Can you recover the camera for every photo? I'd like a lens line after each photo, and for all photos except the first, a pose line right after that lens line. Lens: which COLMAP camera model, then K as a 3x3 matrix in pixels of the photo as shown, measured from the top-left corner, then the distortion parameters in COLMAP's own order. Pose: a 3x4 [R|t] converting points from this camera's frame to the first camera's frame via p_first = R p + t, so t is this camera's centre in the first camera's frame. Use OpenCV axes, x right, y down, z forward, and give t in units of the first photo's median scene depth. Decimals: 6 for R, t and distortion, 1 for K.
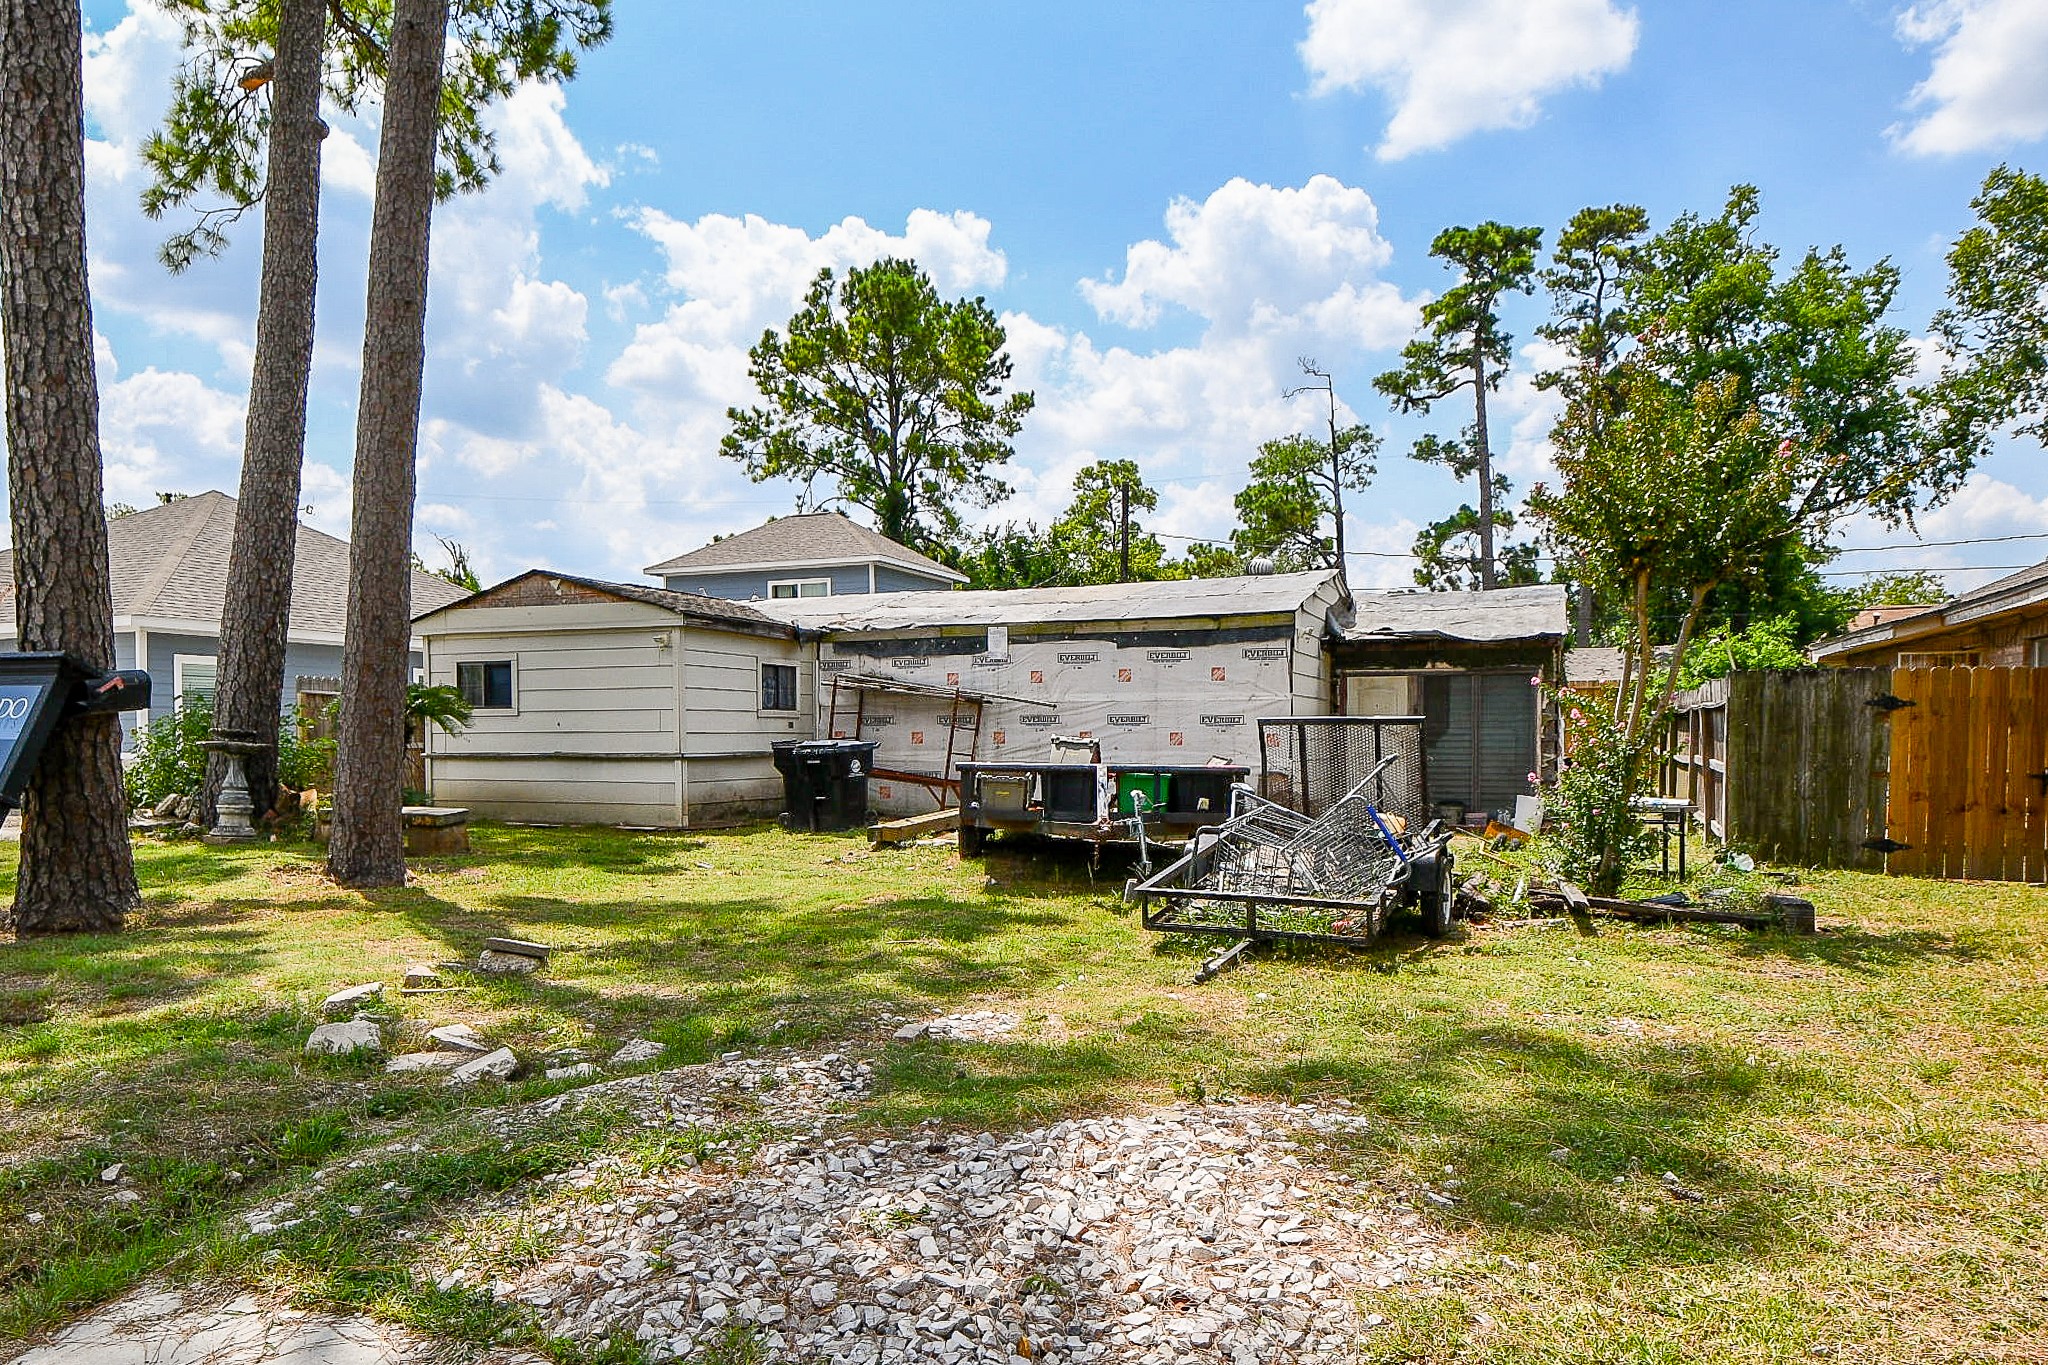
lens RADIAL K [[1346.6, 0, 959.4], [0, 1346.6, 765.0], [0, 0, 1]] dist [0.031800, -0.046195]
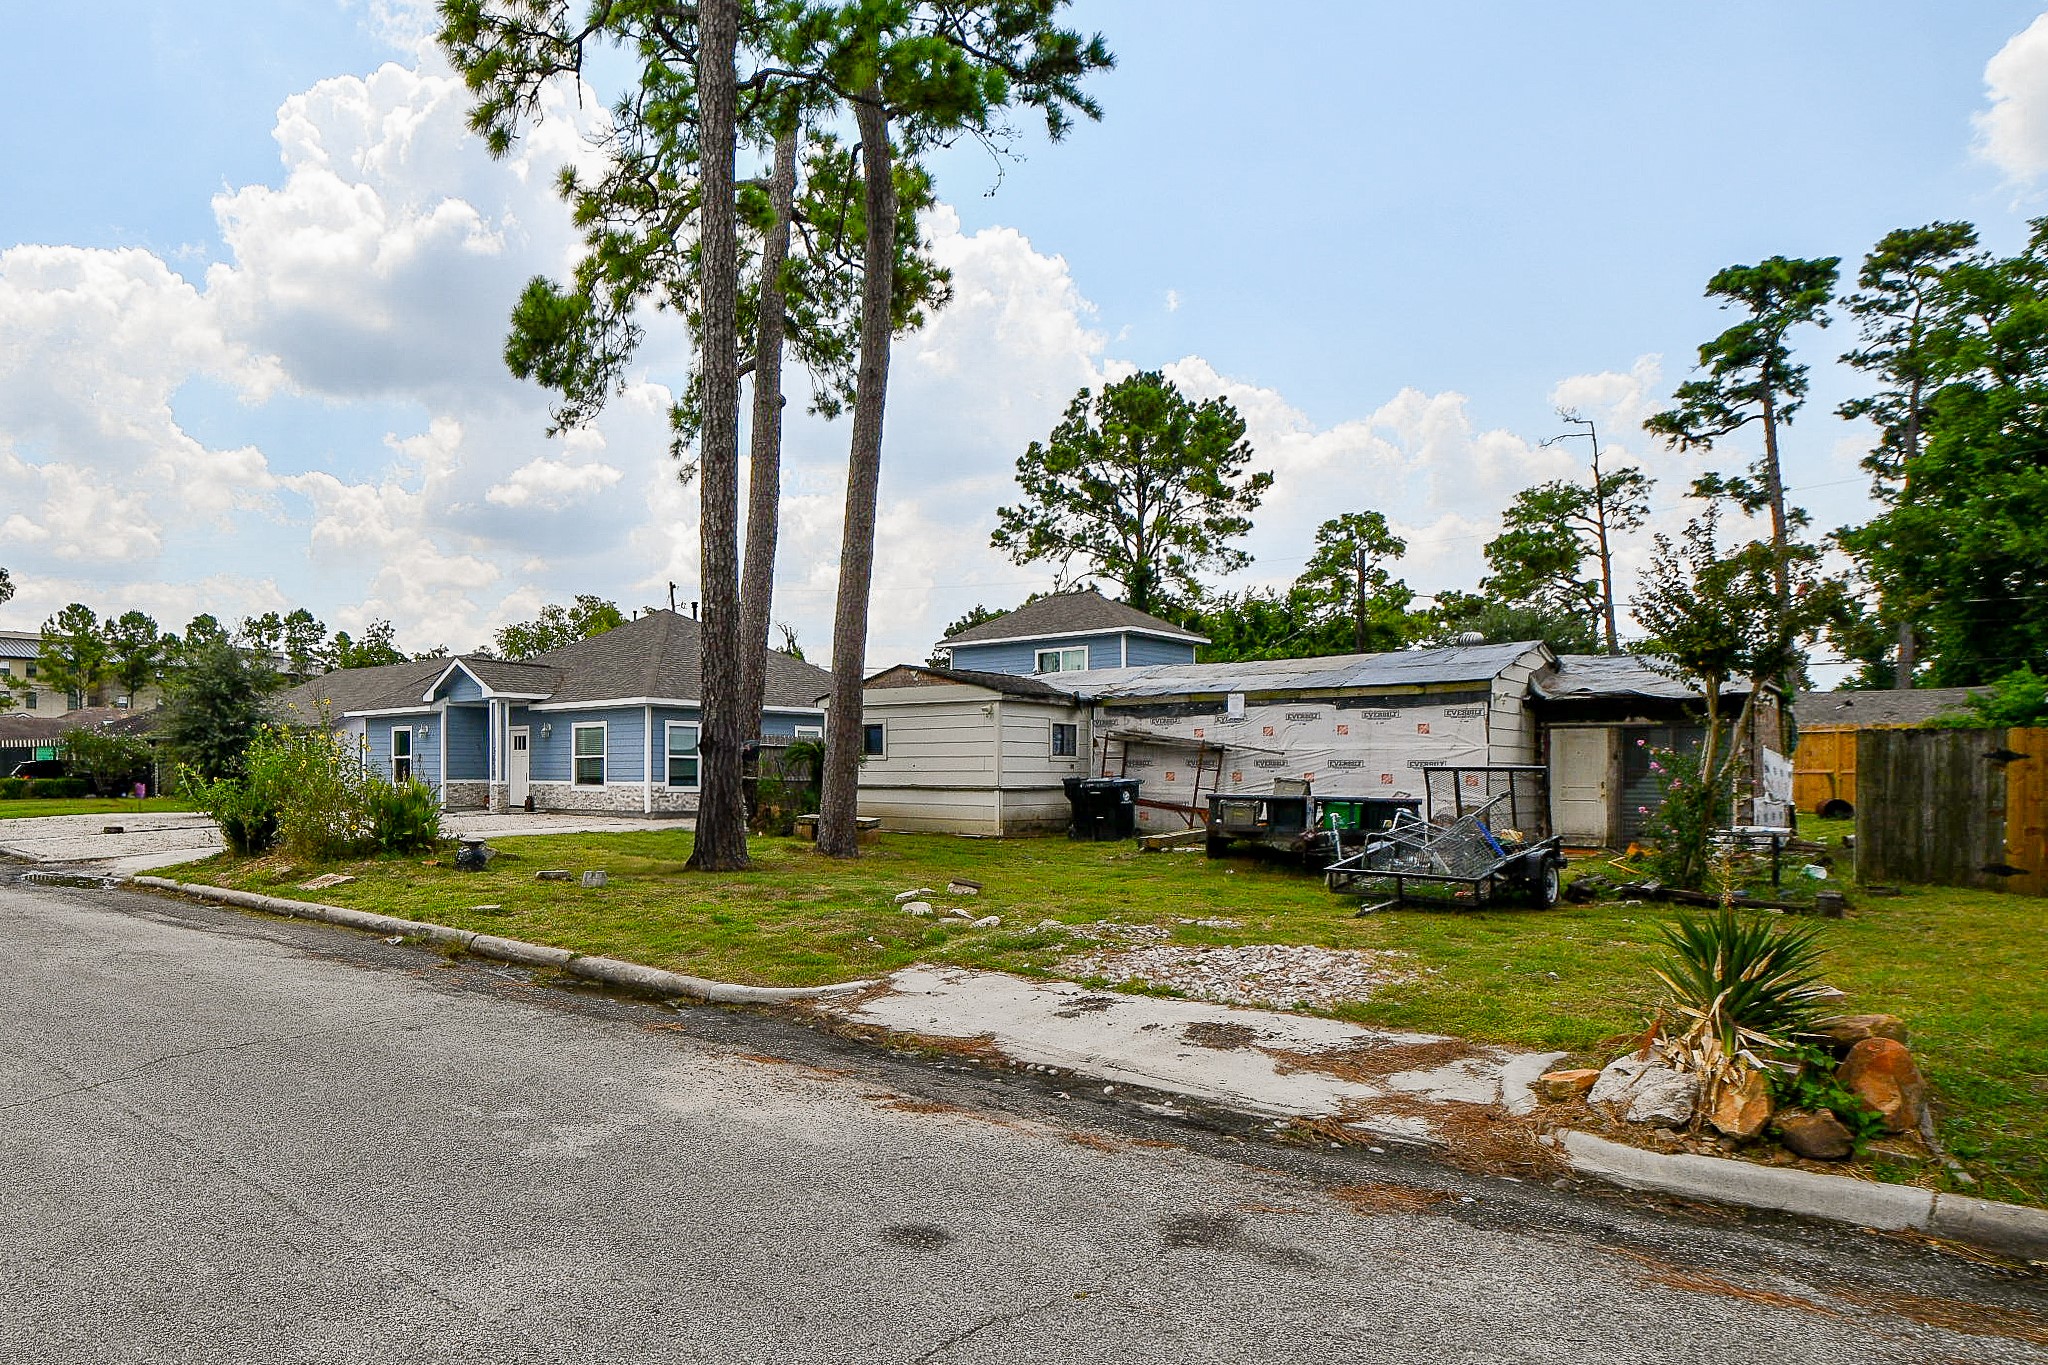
lens RADIAL K [[1181.4, 0, 689.9], [0, 1181.4, 782.6], [0, 0, 1]] dist [0.000474, -0.021975]
pose [[0.919234, 0.009432, -0.393598, -0.002865], [-0.014112, 0.999860, -0.008999, 0.001291], [0.393458, 0.013827, 0.919238, -0.101909]]
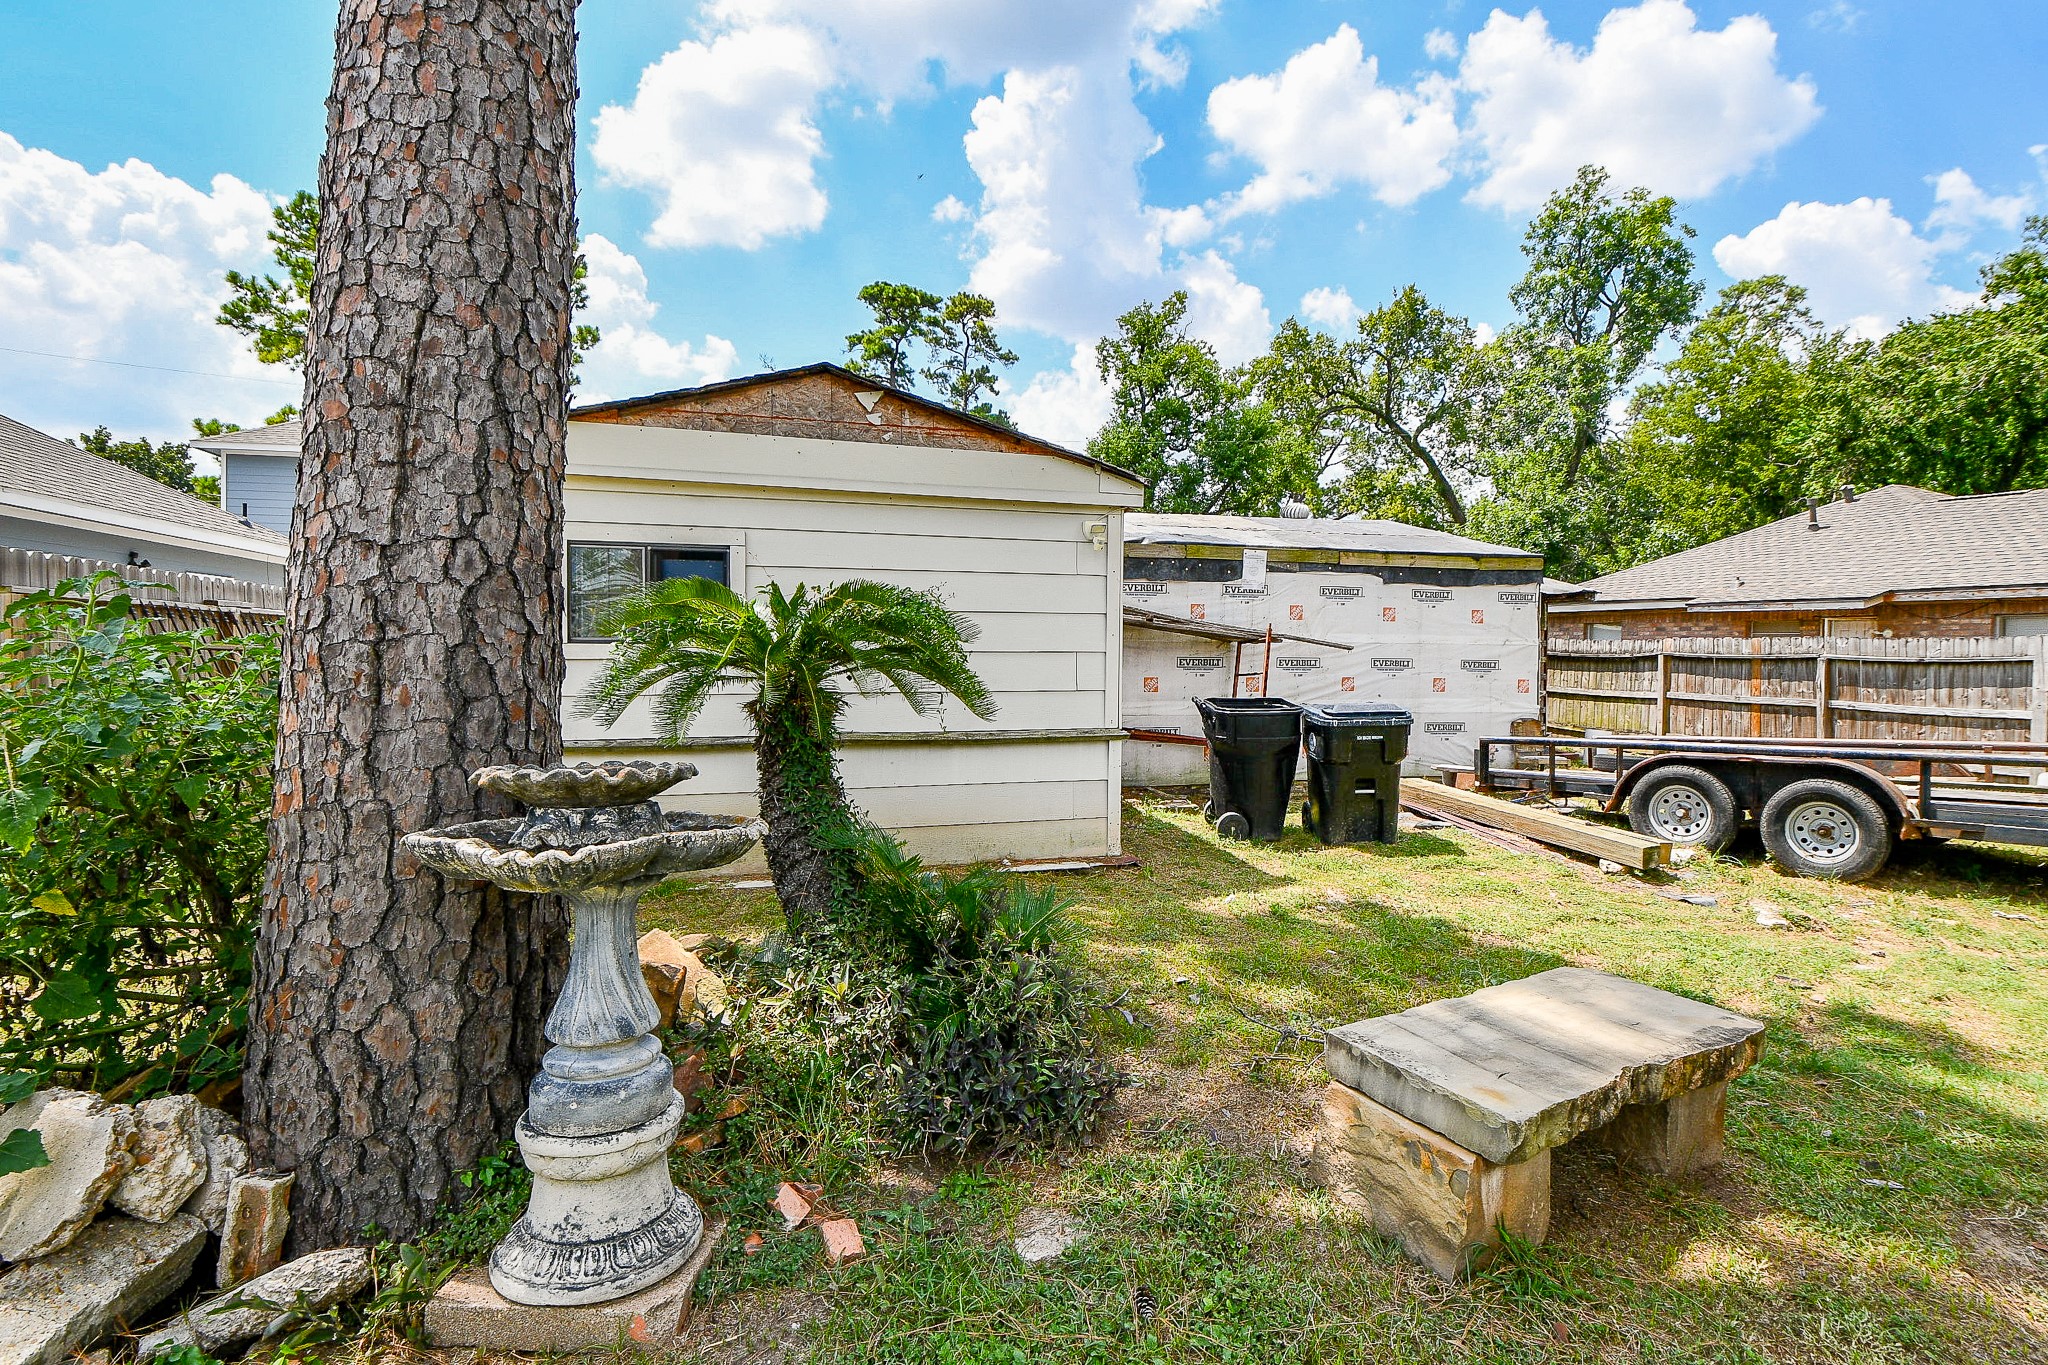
lens RADIAL K [[938.7, 0, 1039.8], [0, 938.7, 662.1], [0, 0, 1]] dist [0.023345, -0.035725]
pose [[0.768967, -0.001291, 0.639287, -0.155498], [0.006351, 0.999964, -0.005620, -0.011062], [-0.639257, 0.008382, 0.768948, 0.225722]]
